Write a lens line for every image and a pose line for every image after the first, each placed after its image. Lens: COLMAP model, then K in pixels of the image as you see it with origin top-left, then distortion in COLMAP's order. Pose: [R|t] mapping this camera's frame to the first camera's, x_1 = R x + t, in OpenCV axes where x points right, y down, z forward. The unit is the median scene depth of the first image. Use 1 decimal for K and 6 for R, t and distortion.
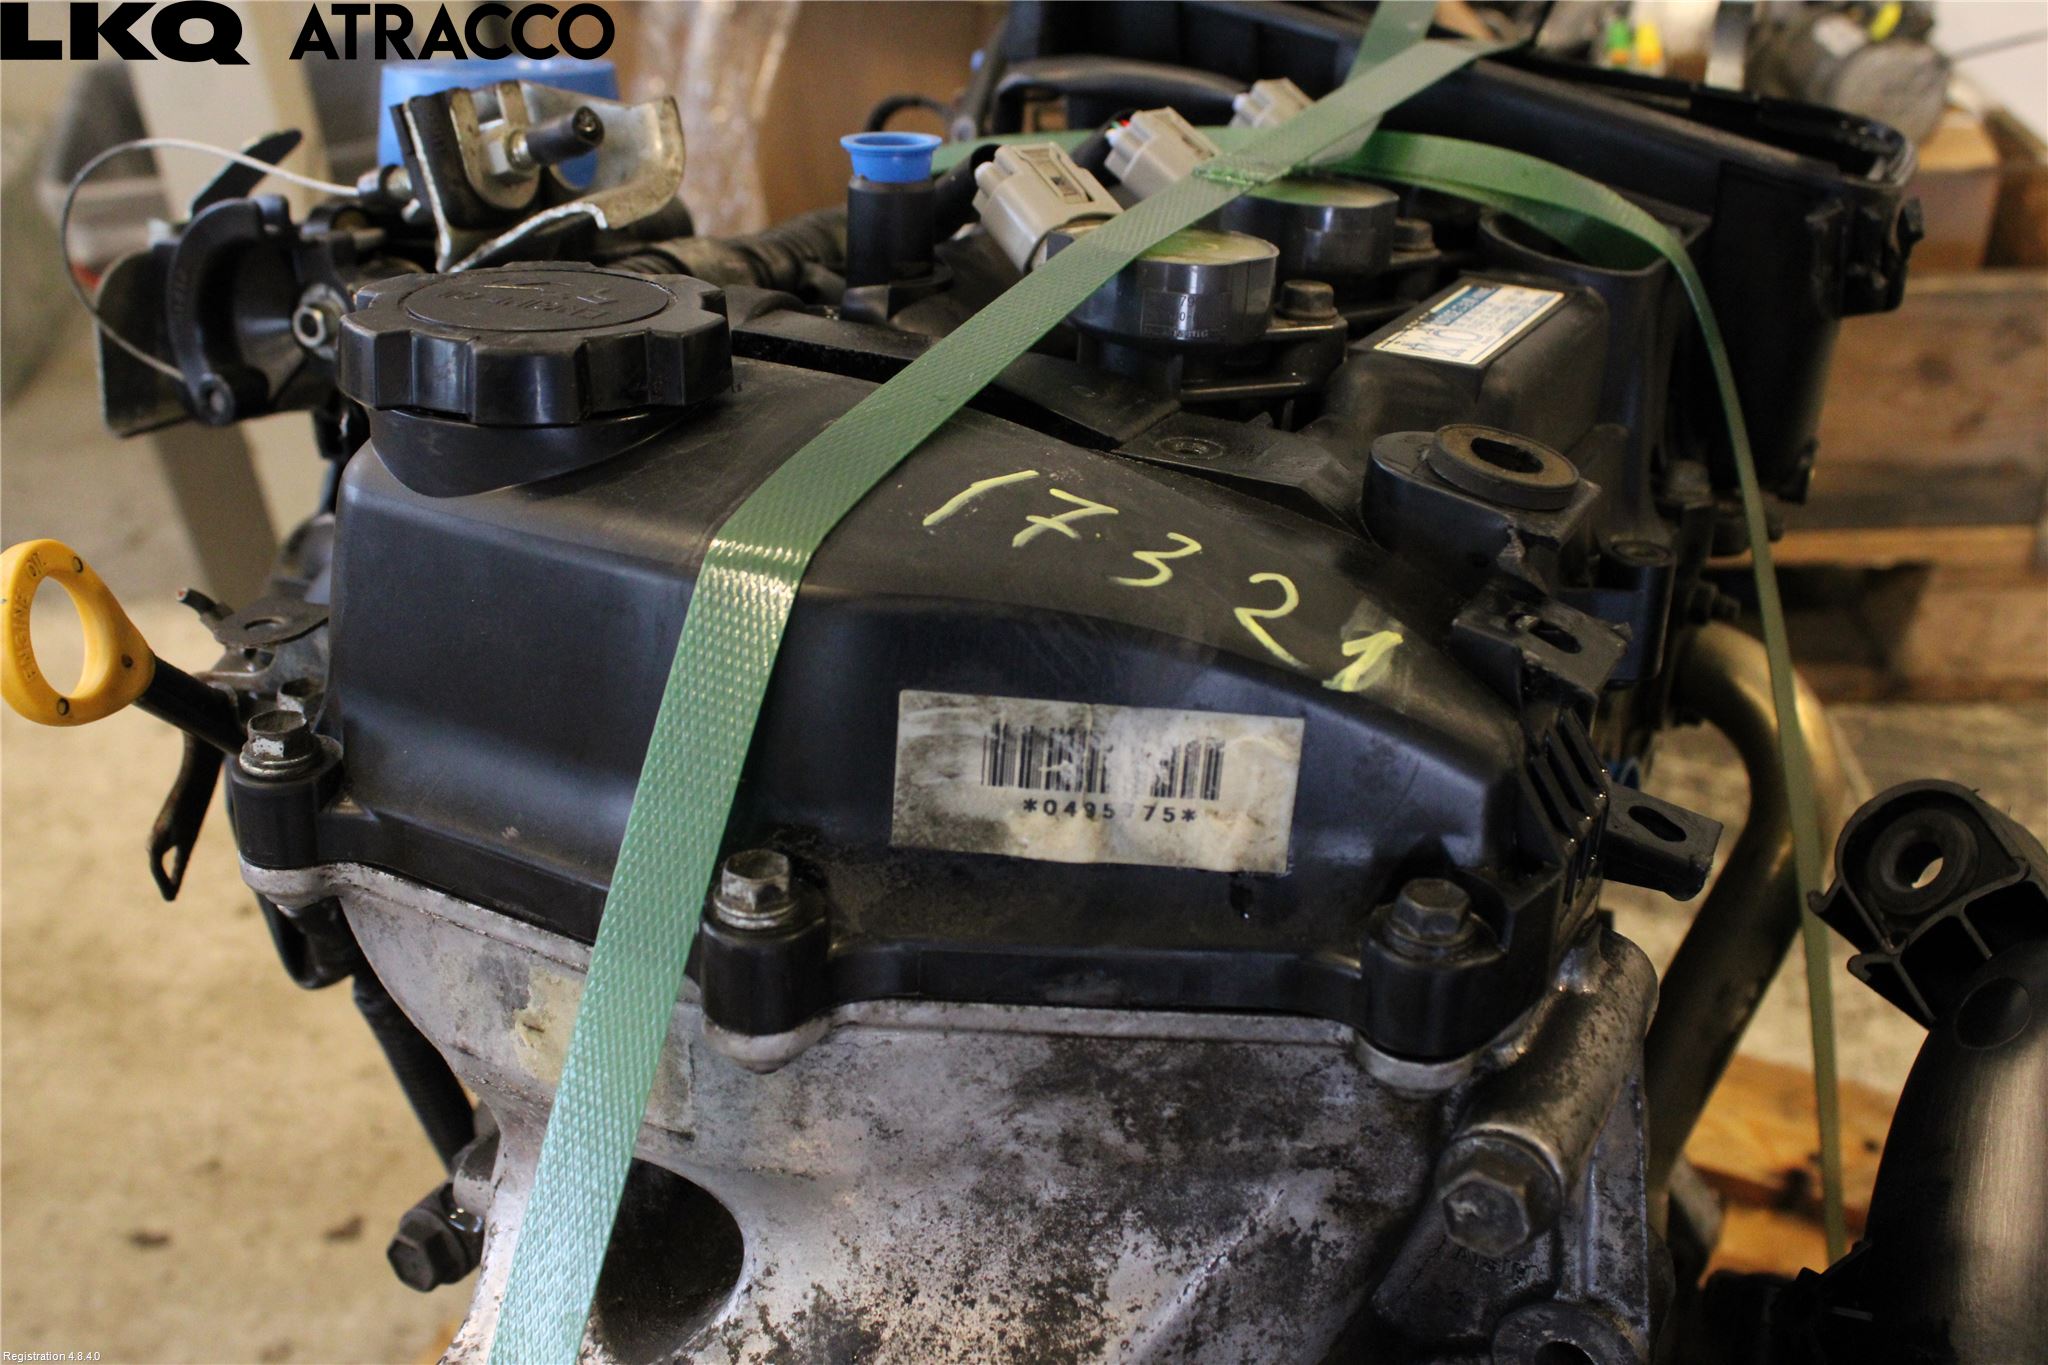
lens RADIAL K [[2030.4, 0, 991.1], [0, 2030.4, 686.8], [0, 0, 1]] dist [-0.137770, 0.135353]
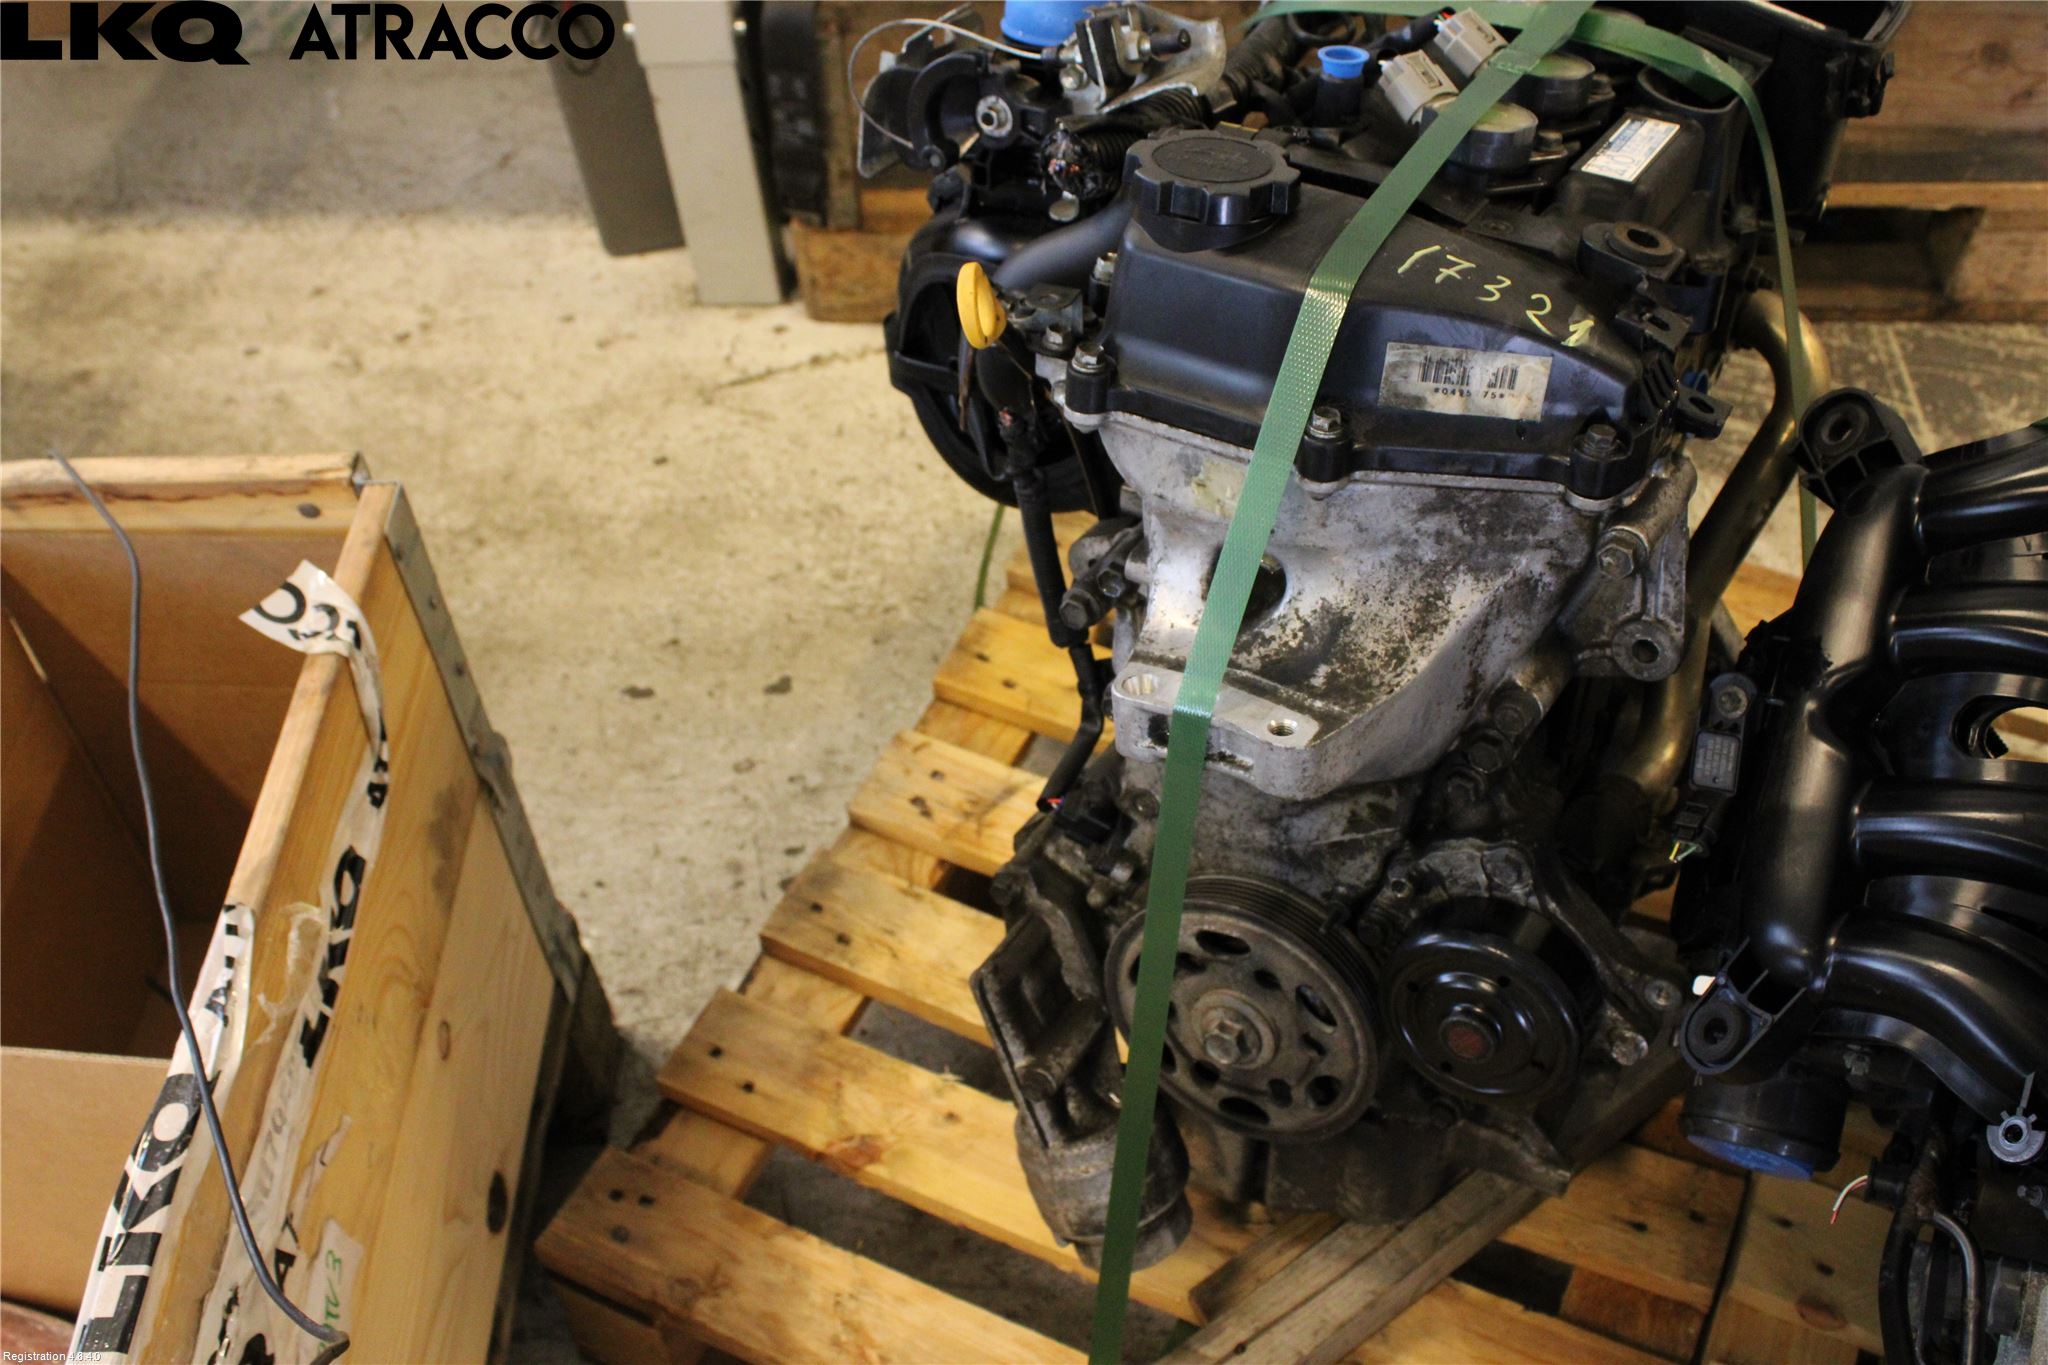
lens RADIAL K [[2030.4, 0, 991.1], [0, 2030.4, 686.8], [0, 0, 1]] dist [-0.137770, 0.135353]
pose [[0.998555, 0.019528, -0.050066, -0.357001], [-0.008762, 0.978336, 0.206836, -0.081262], [0.053021, -0.206099, 0.977094, -1.344163]]
